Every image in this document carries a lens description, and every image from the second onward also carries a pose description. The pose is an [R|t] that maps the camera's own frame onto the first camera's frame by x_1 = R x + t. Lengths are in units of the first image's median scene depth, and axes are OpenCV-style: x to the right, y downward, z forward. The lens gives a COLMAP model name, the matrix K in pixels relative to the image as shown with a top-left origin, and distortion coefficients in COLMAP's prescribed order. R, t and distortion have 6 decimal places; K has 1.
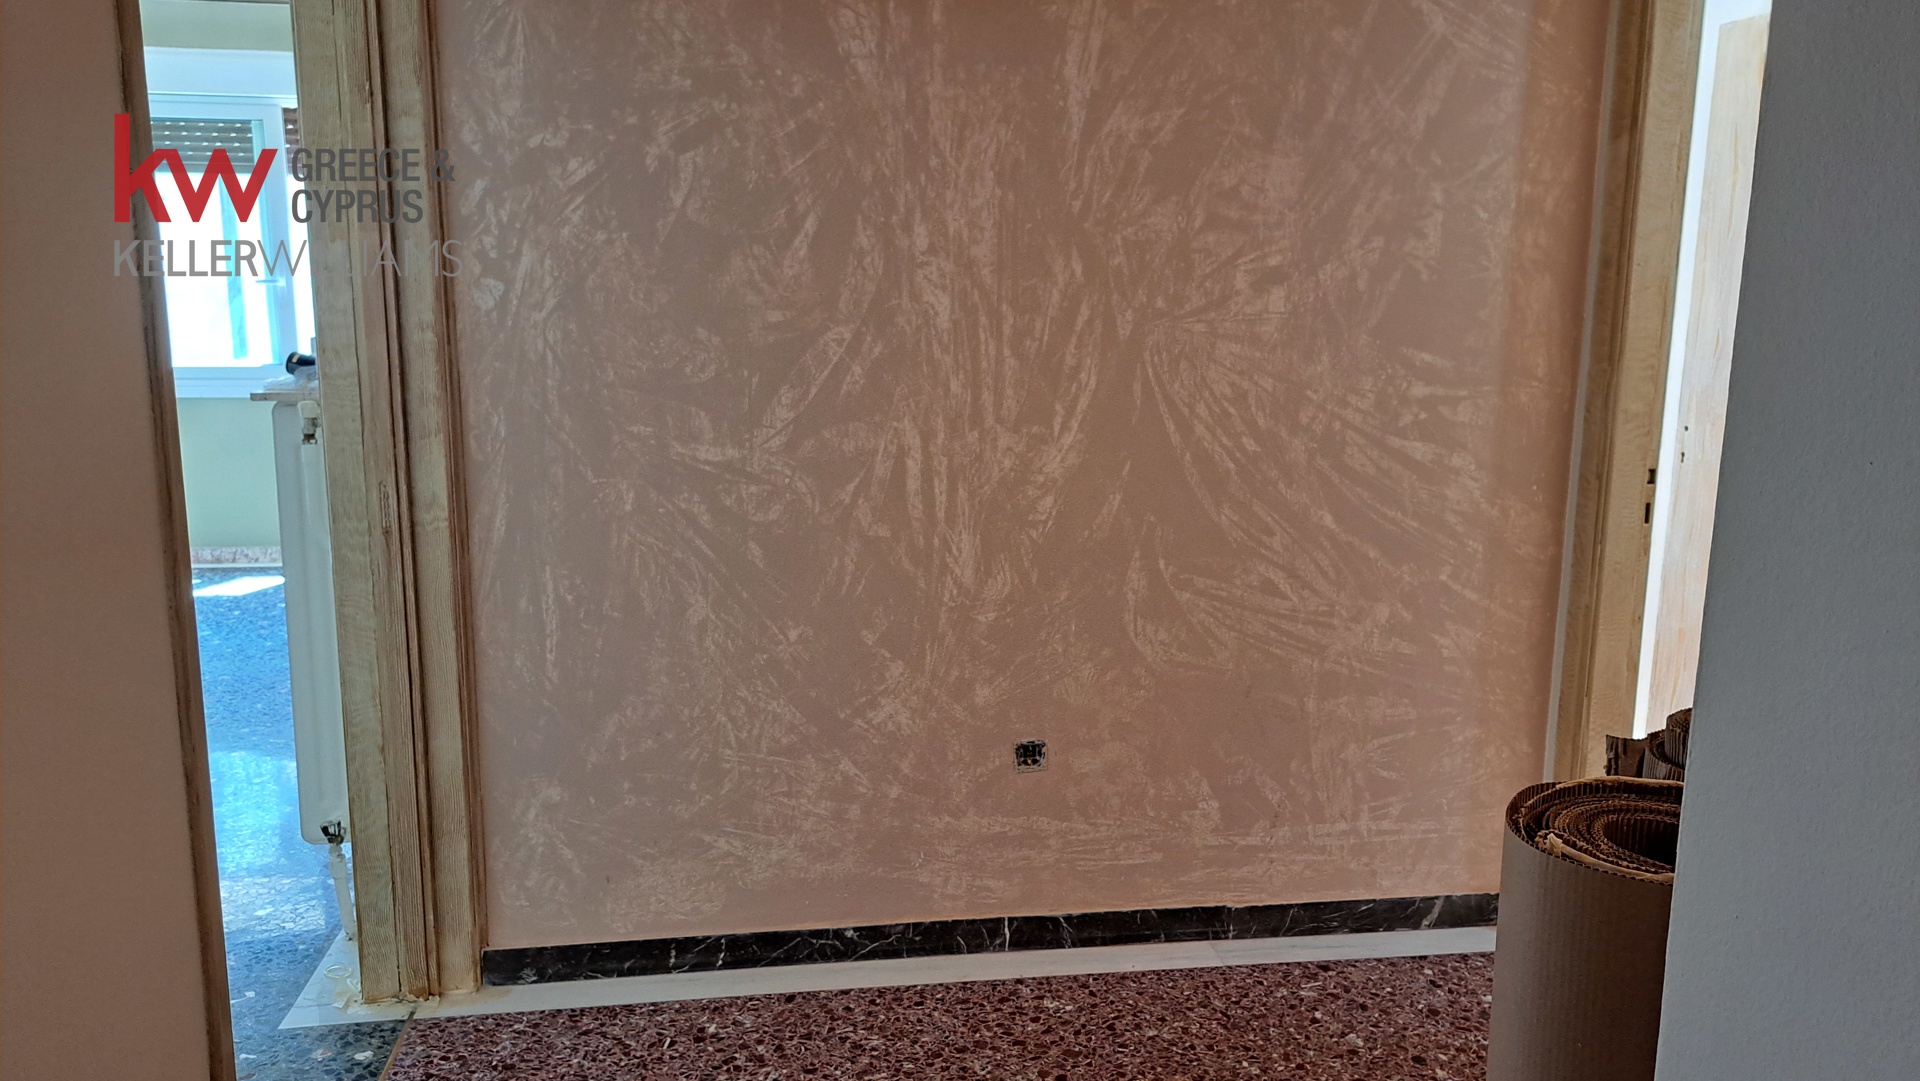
lens RADIAL K [[1396.2, 0, 955.8], [0, 1396.2, 539.4], [0, 0, 1]] dist [0.074909, -0.099947]
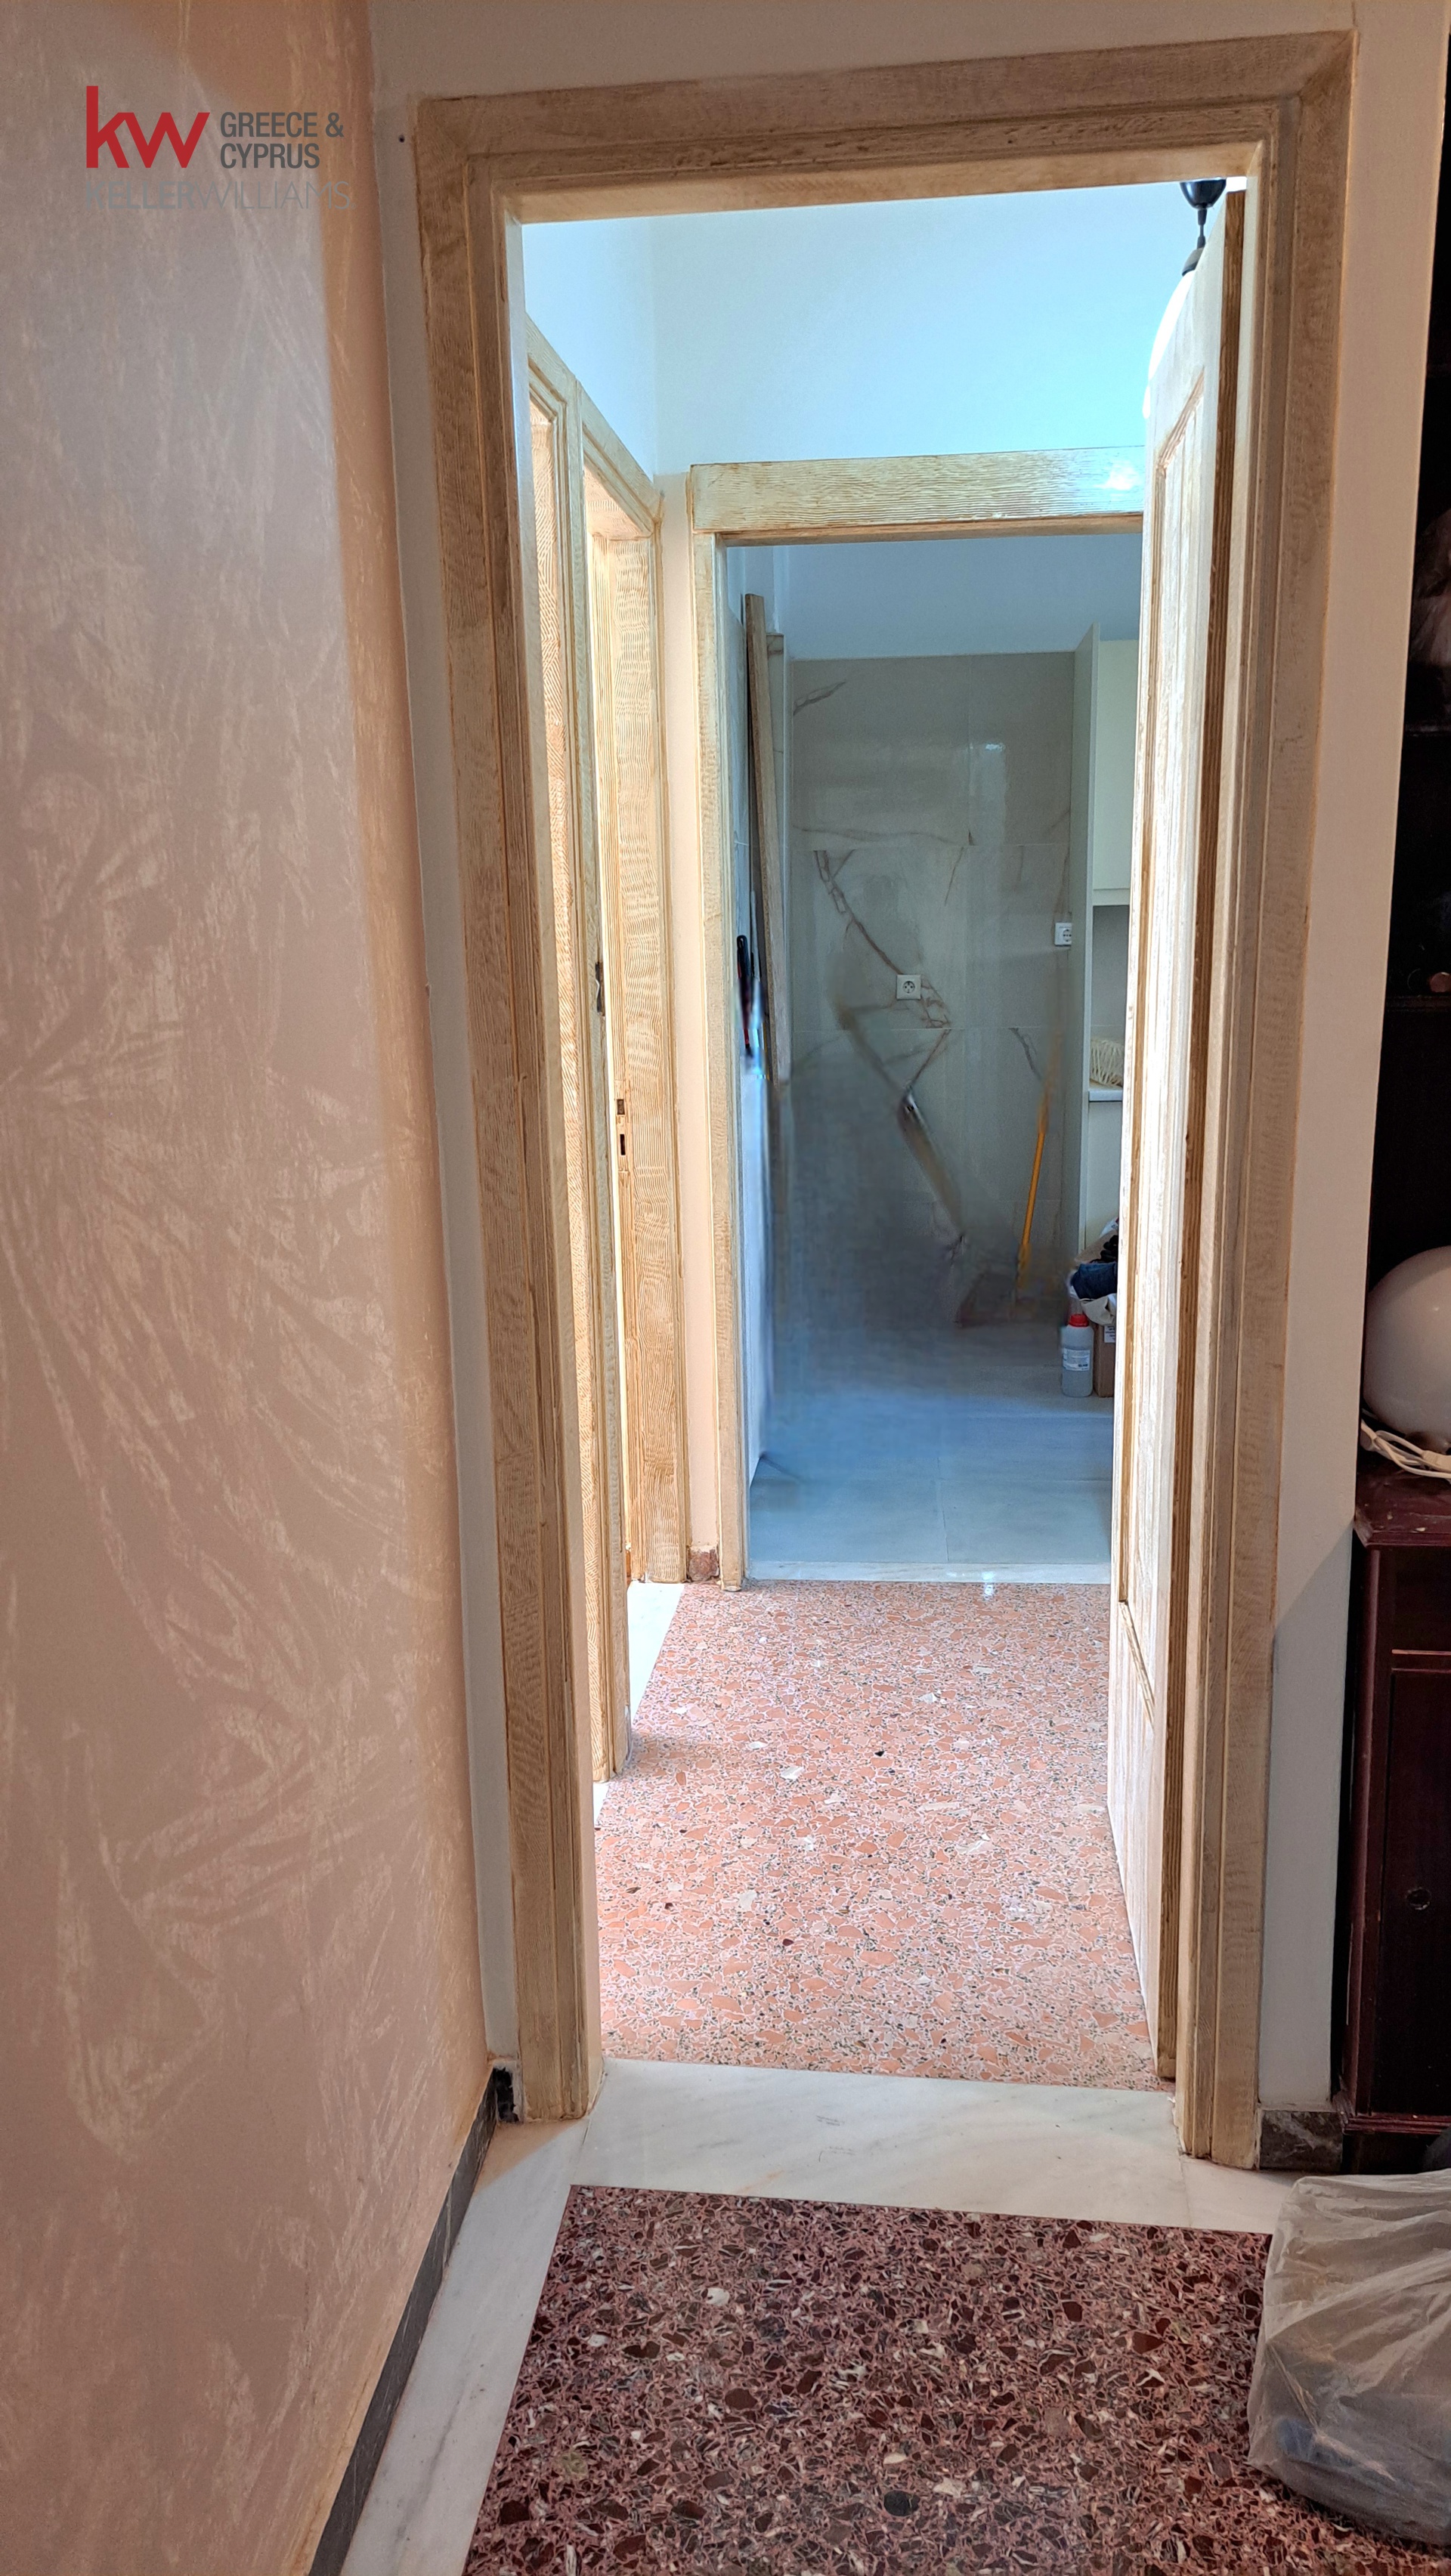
lens RADIAL K [[1873.4, 0, 725.6], [0, 1873.4, 1333.5], [0, 0, 1]] dist [0.074909, -0.099947]
pose [[0.225224, -0.235762, 0.945352, -0.196485], [0.199308, 0.960912, 0.192158, -0.148546], [-0.953703, 0.145138, 0.263410, 0.747338]]
